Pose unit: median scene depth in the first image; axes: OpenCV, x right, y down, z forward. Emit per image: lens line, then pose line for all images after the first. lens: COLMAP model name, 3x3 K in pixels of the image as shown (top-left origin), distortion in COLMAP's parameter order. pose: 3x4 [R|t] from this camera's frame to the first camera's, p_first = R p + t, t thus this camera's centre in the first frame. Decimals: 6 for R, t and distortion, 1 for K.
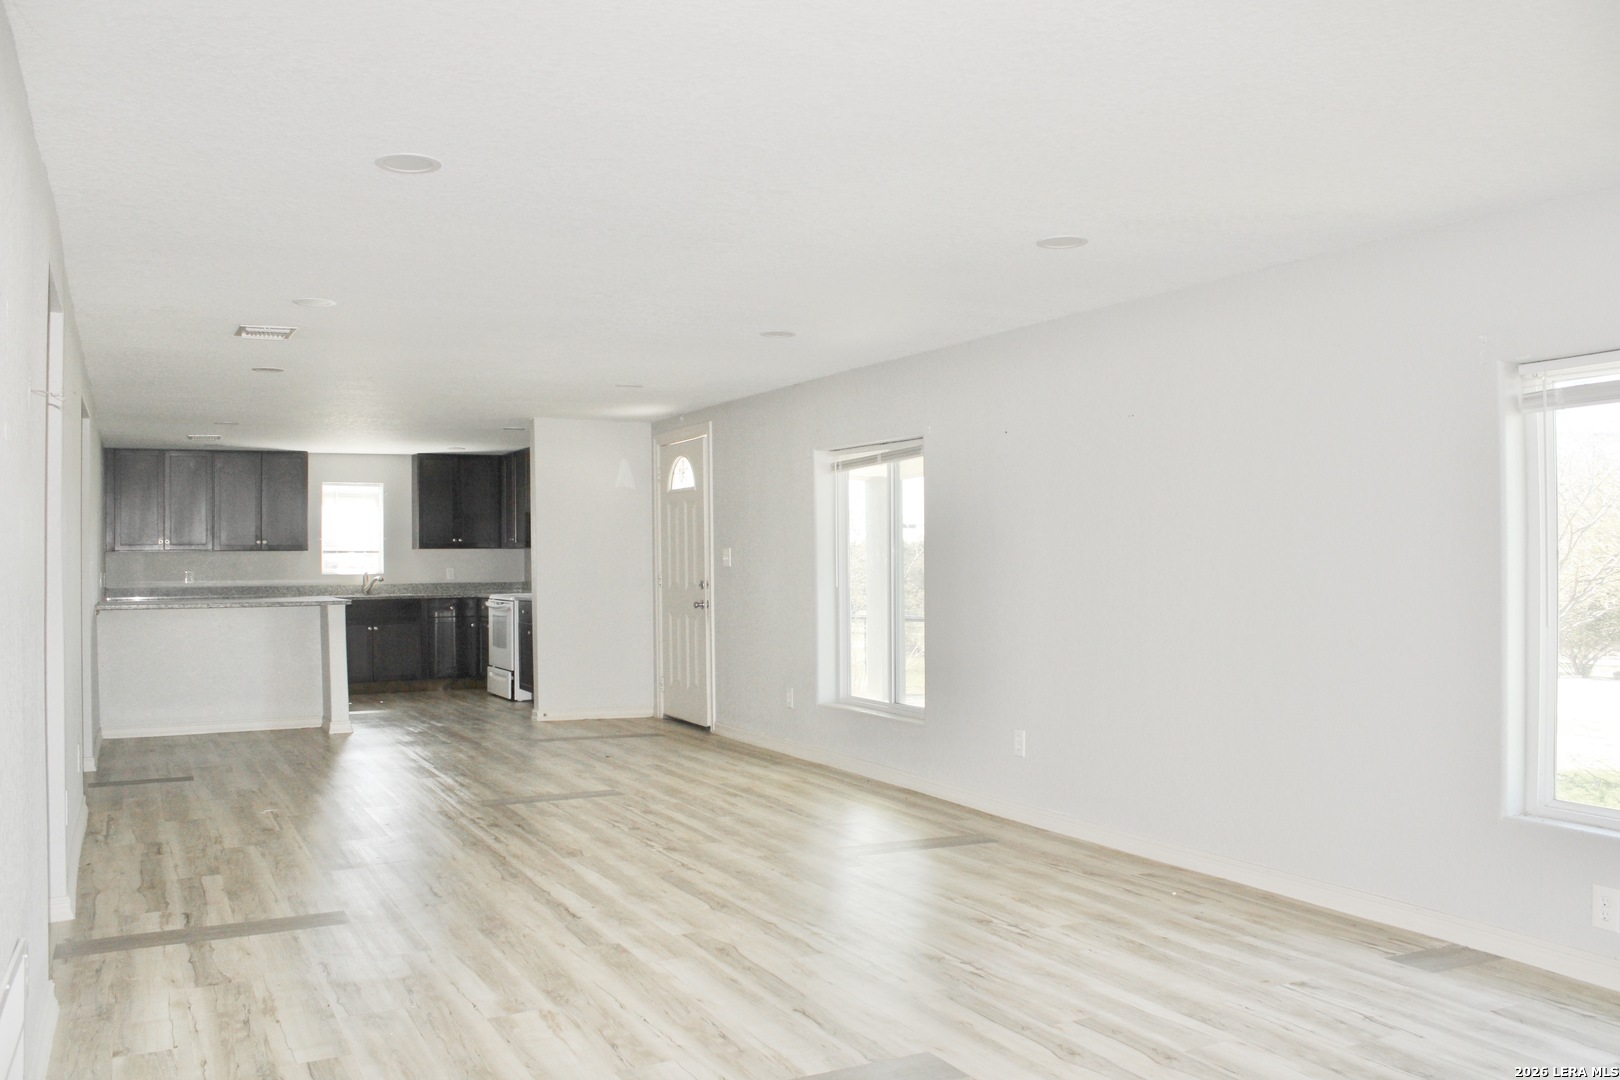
lens RADIAL K [[1411.5, 0, 809.3], [0, 1411.5, 545.8], [0, 0, 1]] dist [-0.056457, -0.003070]
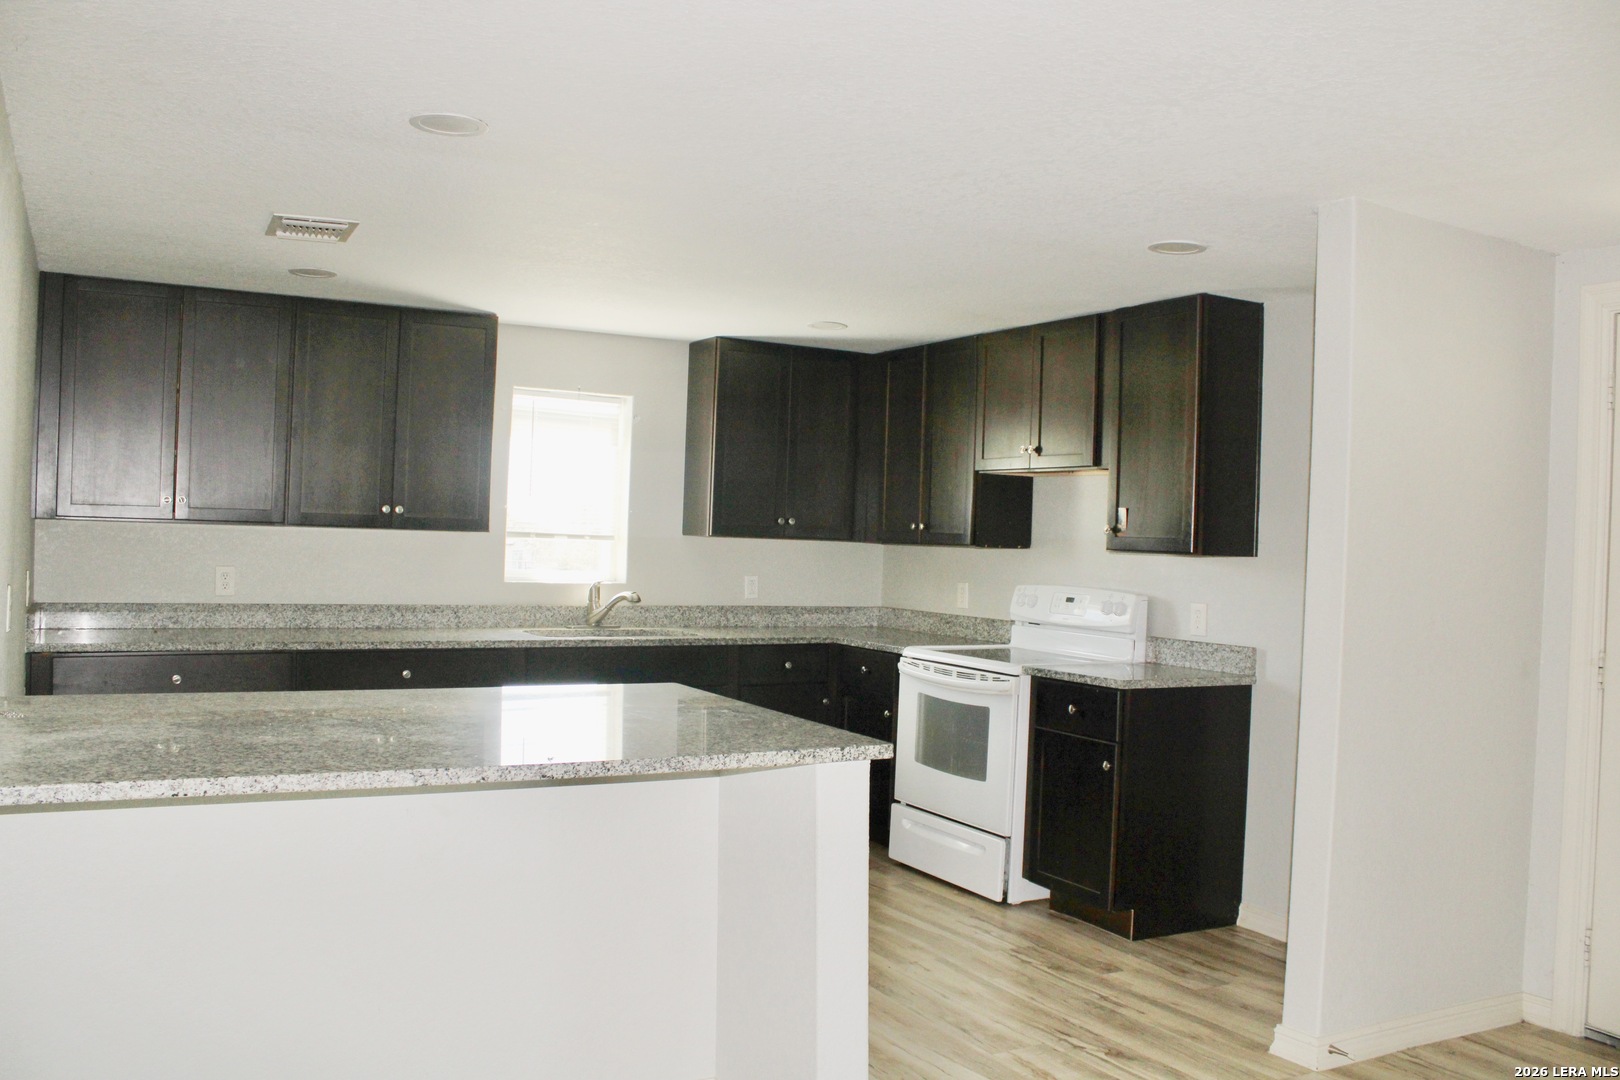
lens RADIAL K [[1411.5, 0, 812.0], [0, 1411.5, 537.5], [0, 0, 1]] dist [-0.056457, -0.003070]
pose [[0.998776, 0.037778, 0.031942, -0.261969], [-0.037994, 0.999259, 0.006198, -0.001450], [-0.031685, -0.007404, 0.999470, 0.528059]]
